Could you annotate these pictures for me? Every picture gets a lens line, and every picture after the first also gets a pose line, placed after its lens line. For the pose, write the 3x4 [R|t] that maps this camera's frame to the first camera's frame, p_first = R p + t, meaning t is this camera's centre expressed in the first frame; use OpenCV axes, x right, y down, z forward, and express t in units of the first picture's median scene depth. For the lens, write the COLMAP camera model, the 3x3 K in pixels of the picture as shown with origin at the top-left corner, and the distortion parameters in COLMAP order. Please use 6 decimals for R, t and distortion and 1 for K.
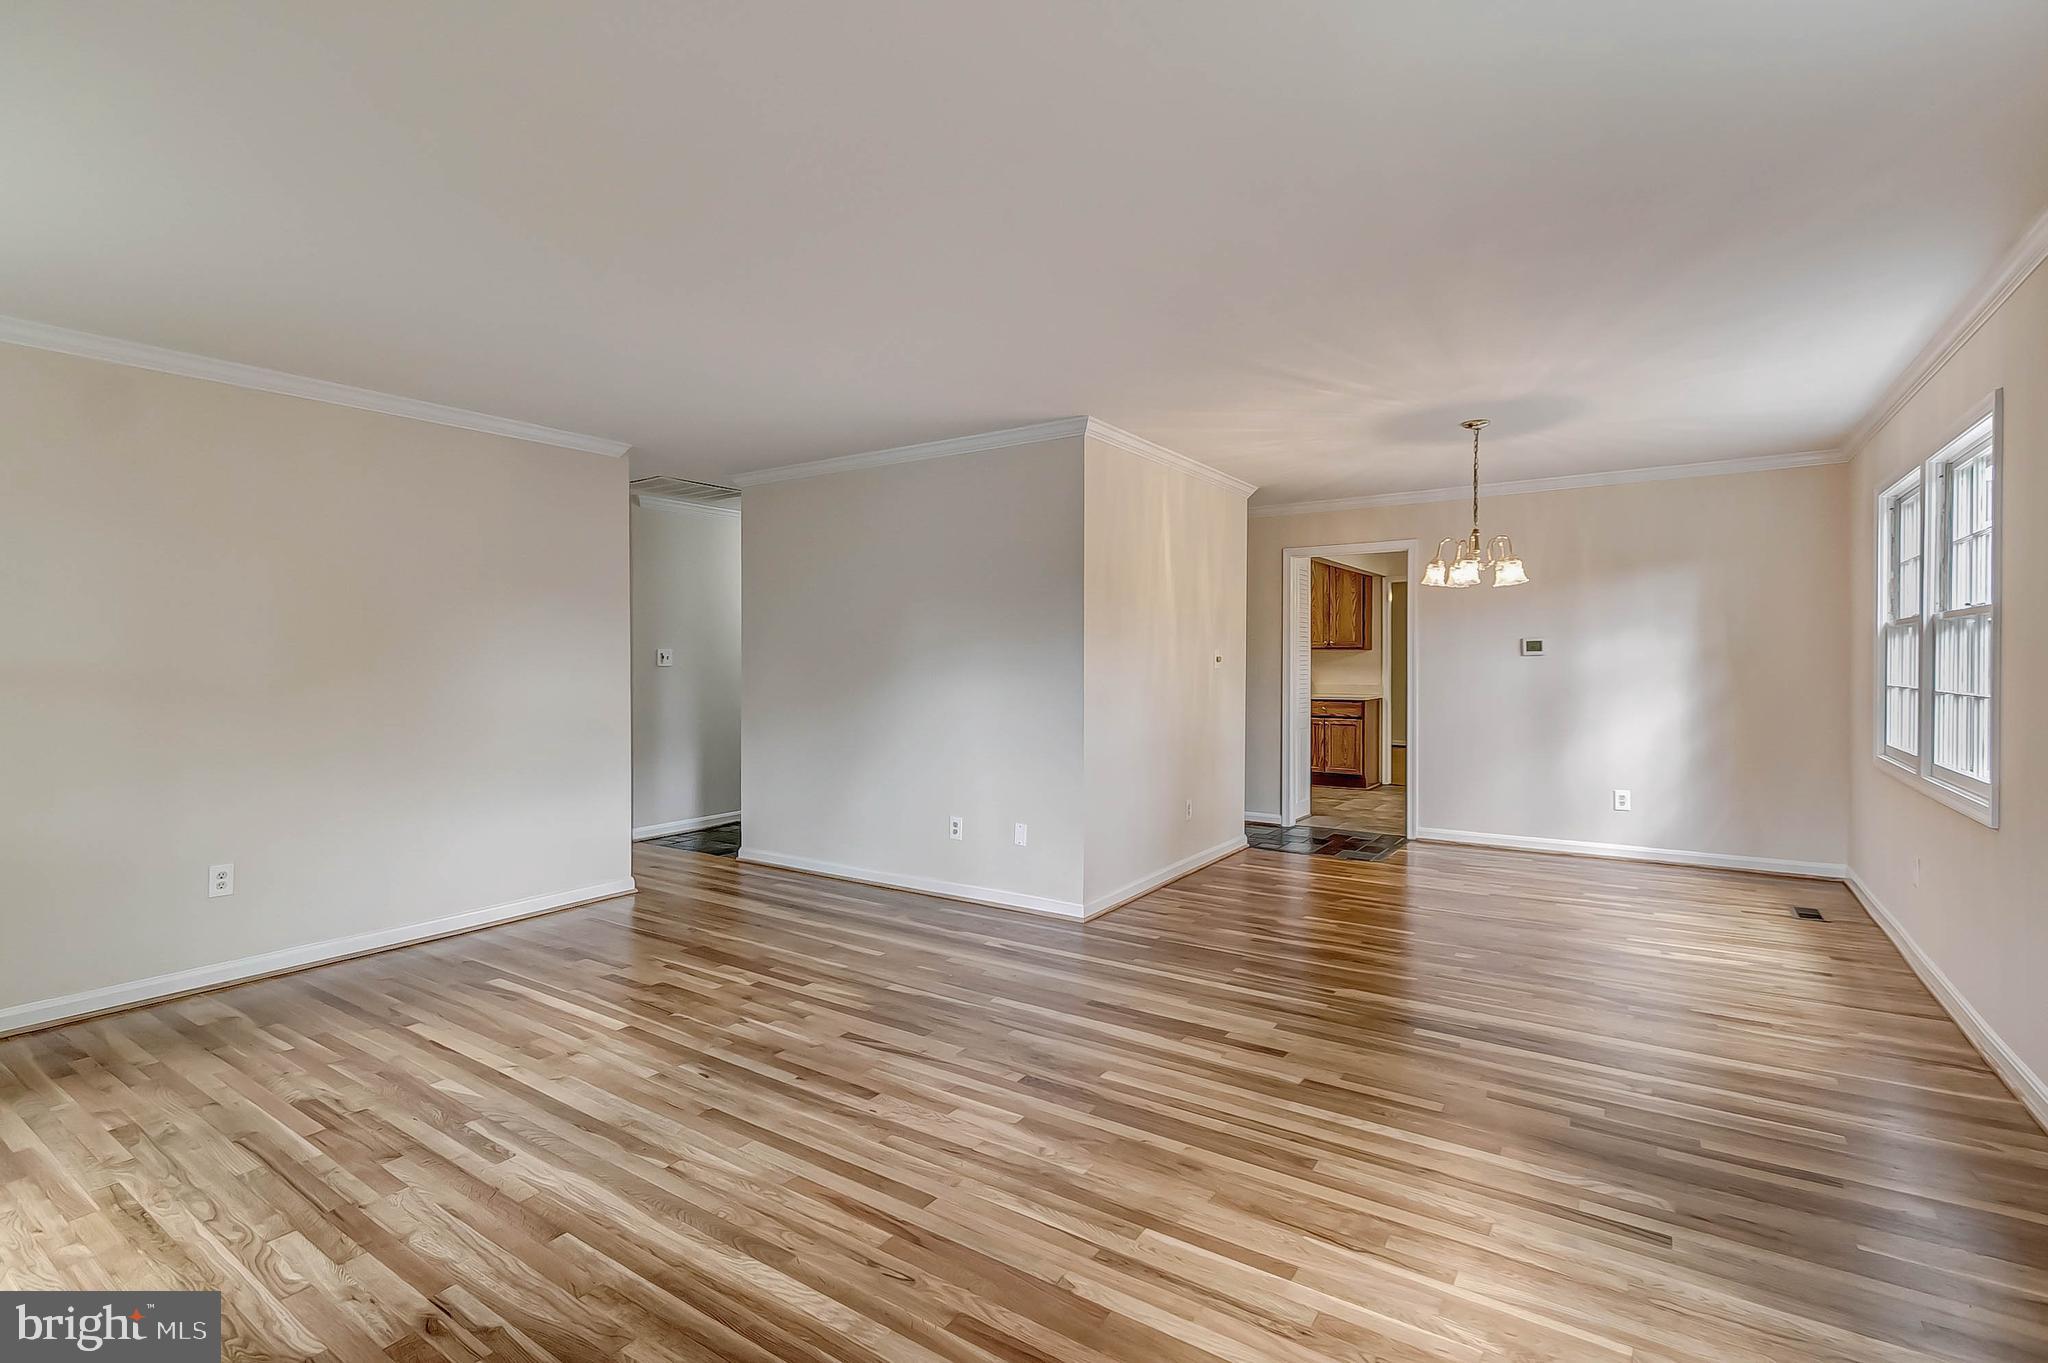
lens RADIAL K [[953.7, 0, 985.1], [0, 953.7, 684.8], [0, 0, 1]] dist [0.001423, 0.000048]
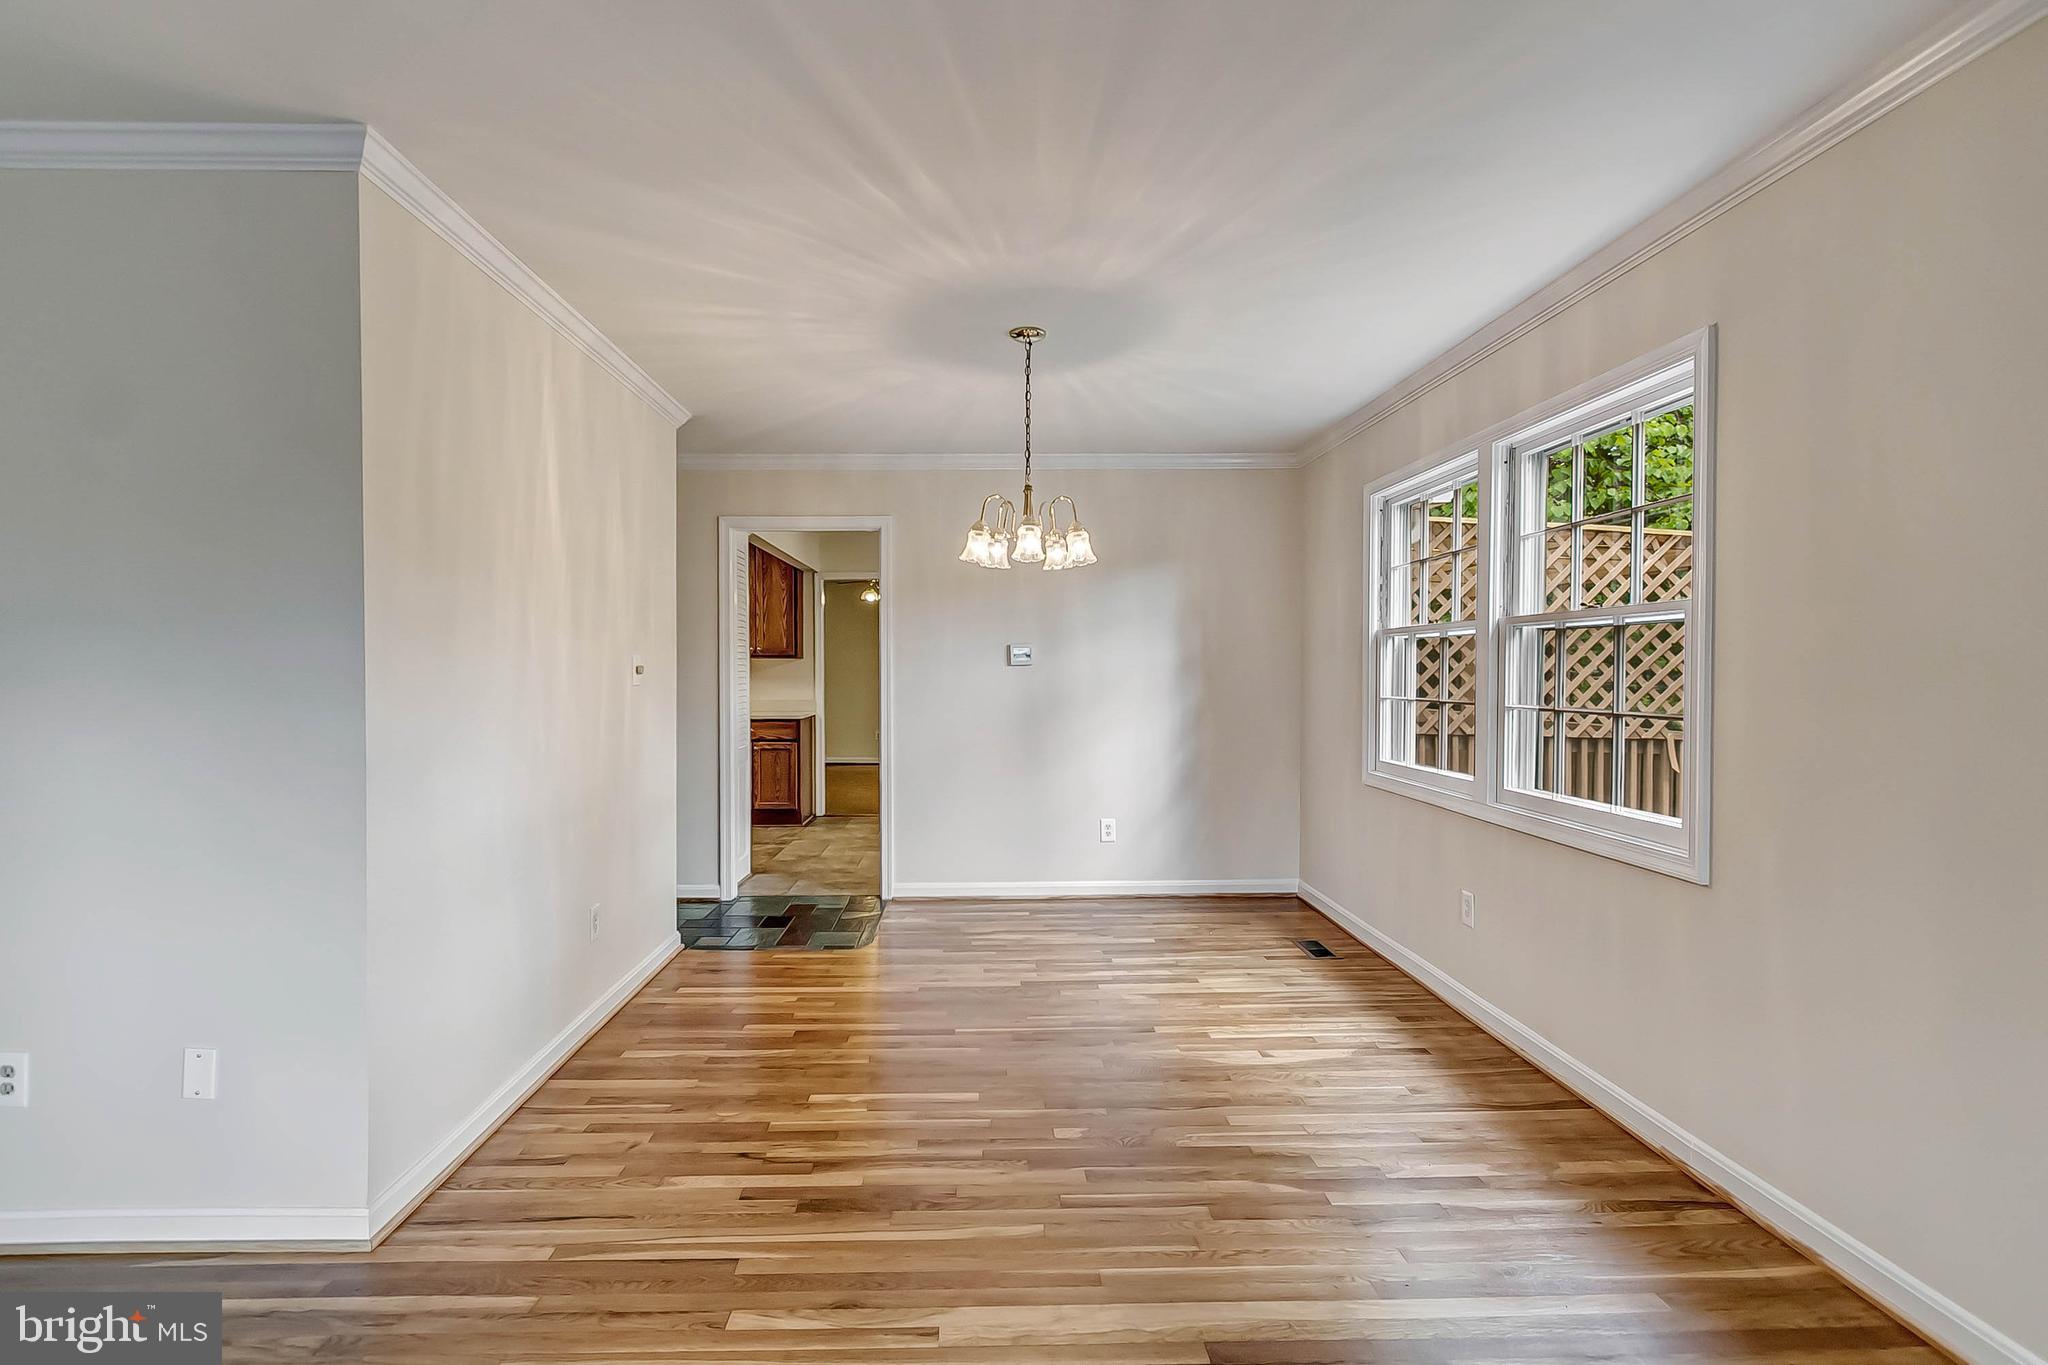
lens RADIAL K [[953.7, 0, 985.1], [0, 953.7, 685.8], [0, 0, 1]] dist [0.001423, 0.000048]
pose [[0.806603, -0.009588, 0.591015, 0.058689], [0.015063, 0.999877, -0.004337, -0.010258], [-0.590901, 0.012401, 0.806649, 0.367191]]
